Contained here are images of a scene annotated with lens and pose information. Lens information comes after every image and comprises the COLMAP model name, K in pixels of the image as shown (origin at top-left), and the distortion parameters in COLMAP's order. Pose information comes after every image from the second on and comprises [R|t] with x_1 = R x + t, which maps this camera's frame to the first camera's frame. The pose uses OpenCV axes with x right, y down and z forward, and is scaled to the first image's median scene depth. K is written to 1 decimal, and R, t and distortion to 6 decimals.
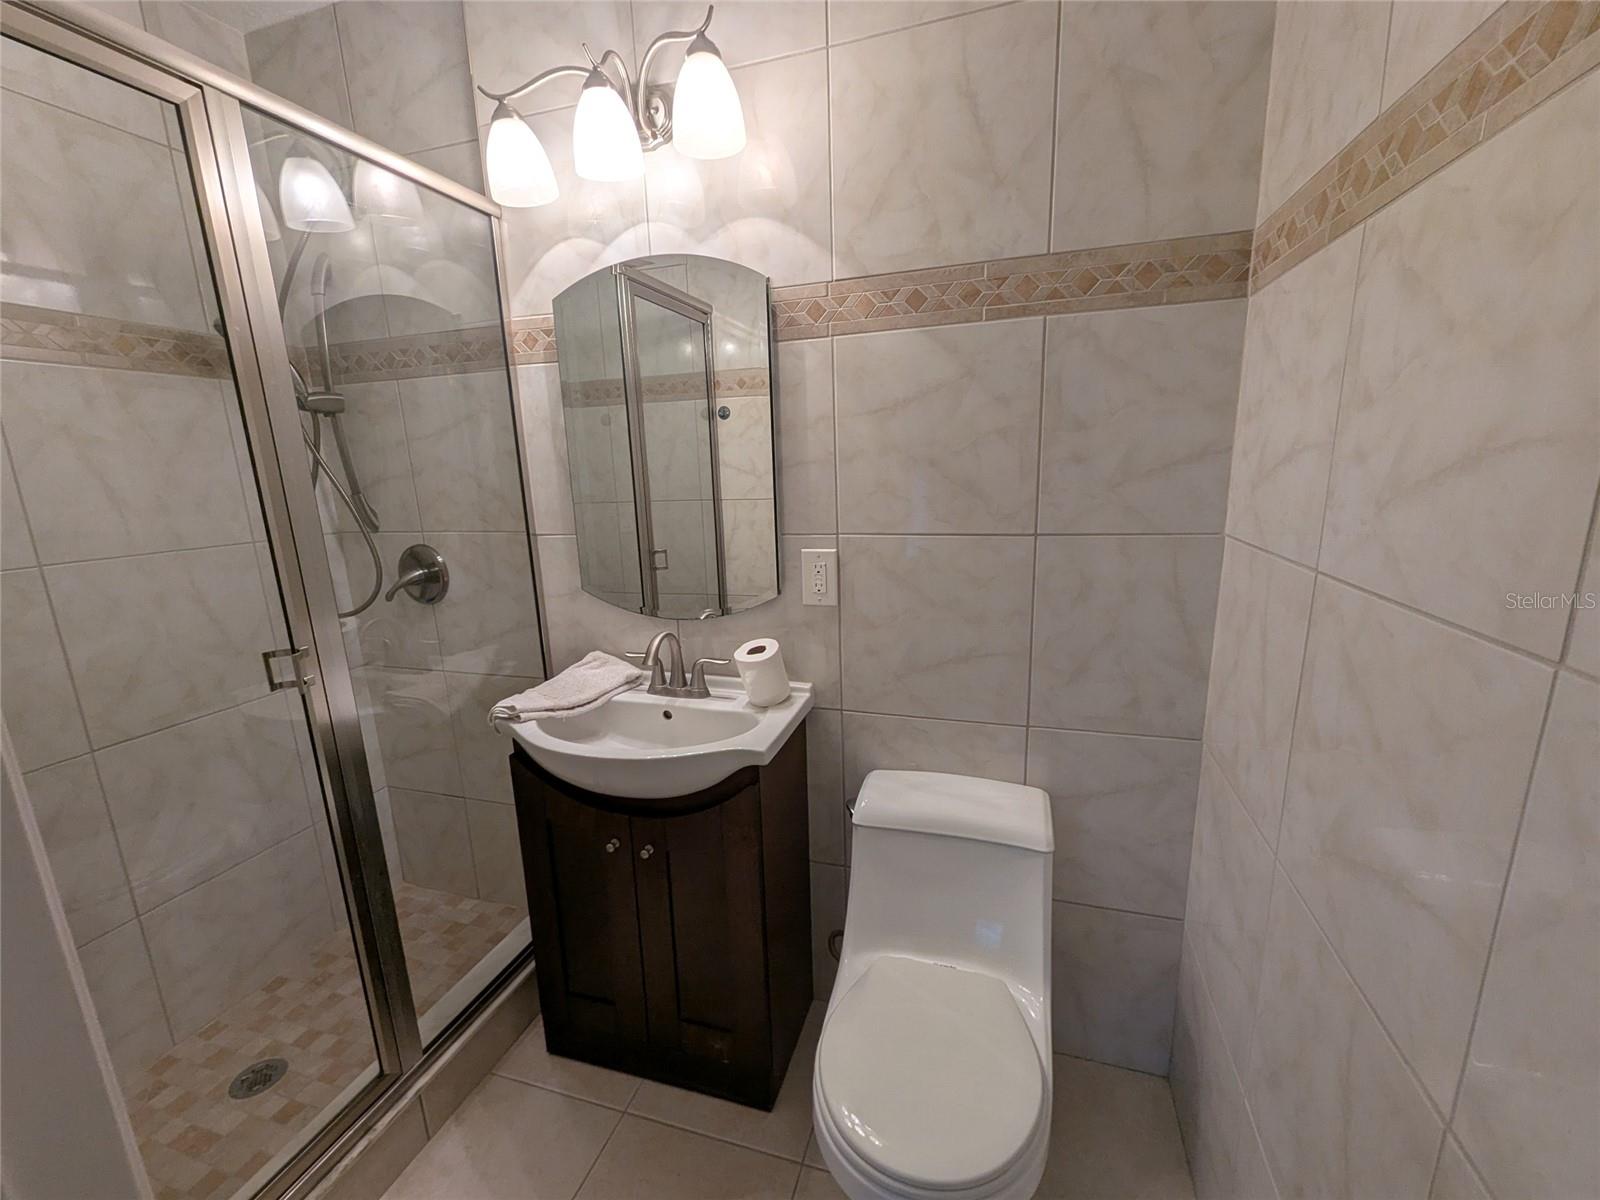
lens RADIAL K [[666.6, 0, 800.9], [0, 666.6, 605.4], [0, 0, 1]] dist [0.005789, -0.001999]
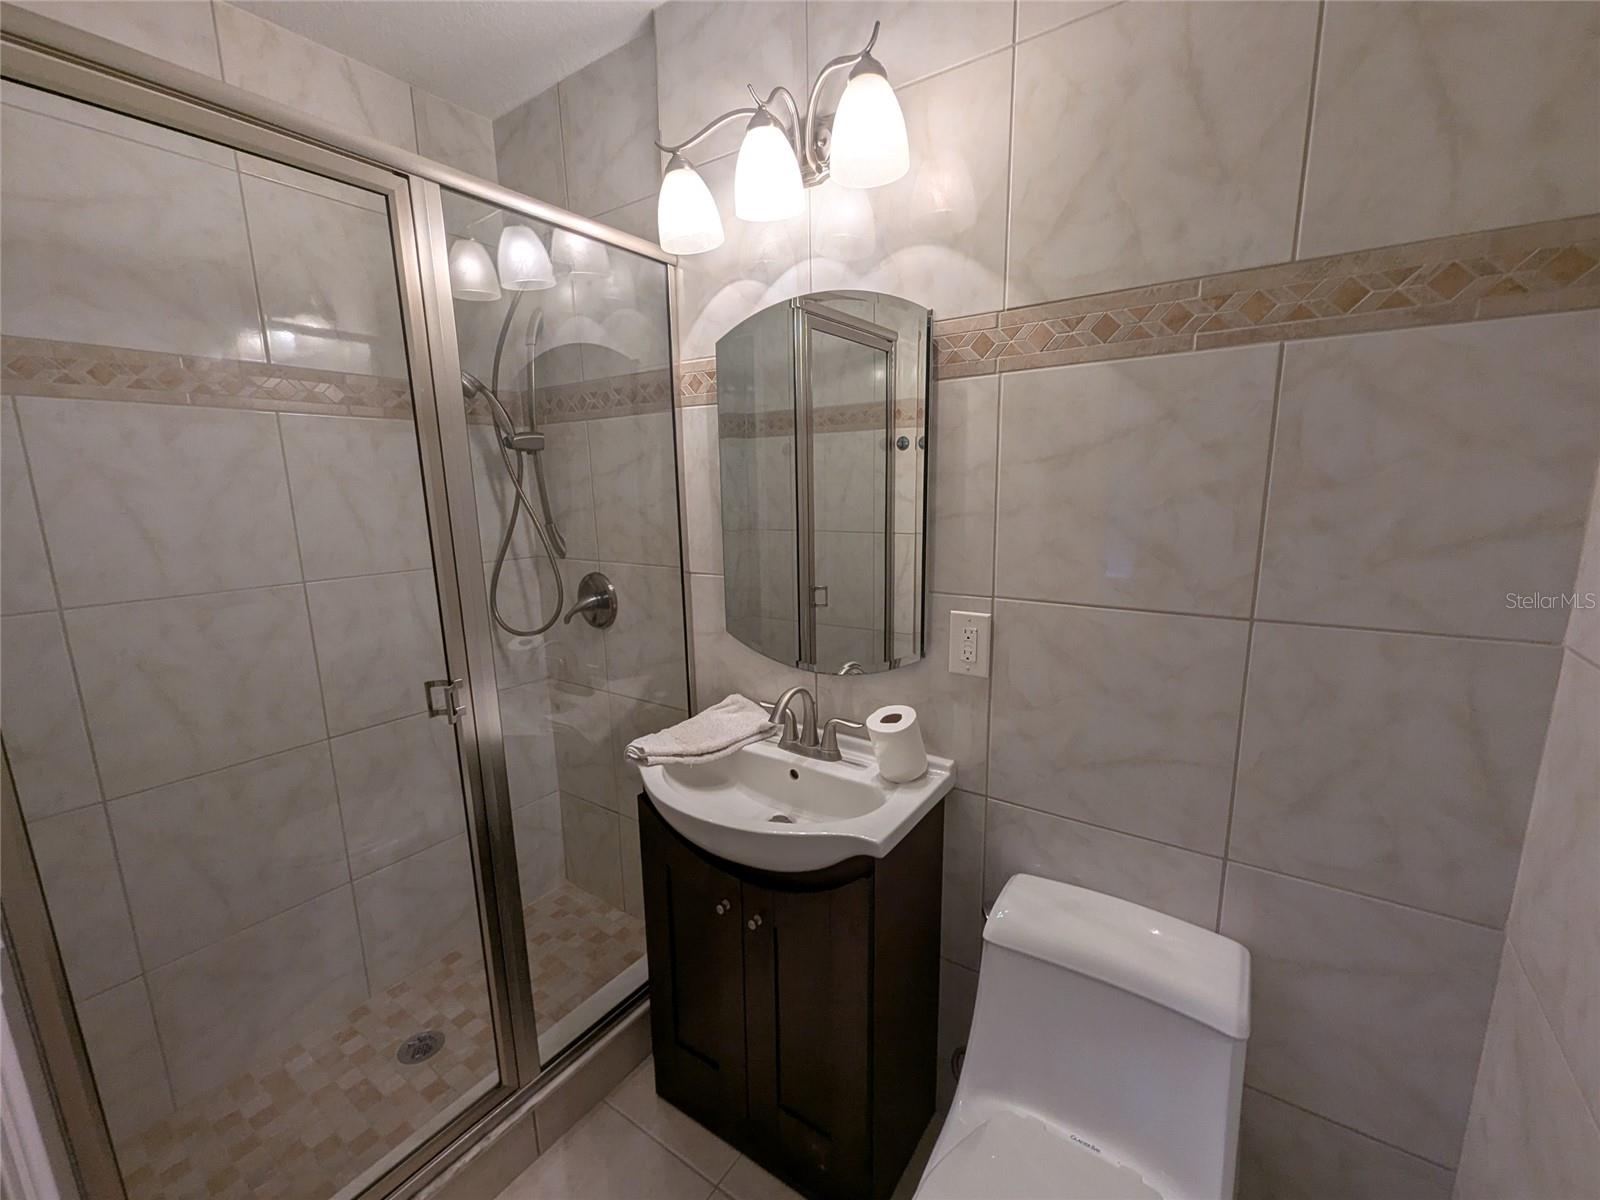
lens RADIAL K [[666.6, 0, 800.4], [0, 666.6, 606.3], [0, 0, 1]] dist [0.005789, -0.001999]
pose [[0.955418, 0.070354, -0.286751, 0.066206], [-0.076190, 0.997051, -0.009229, -0.068679], [0.285256, 0.030665, 0.957961, 0.096944]]
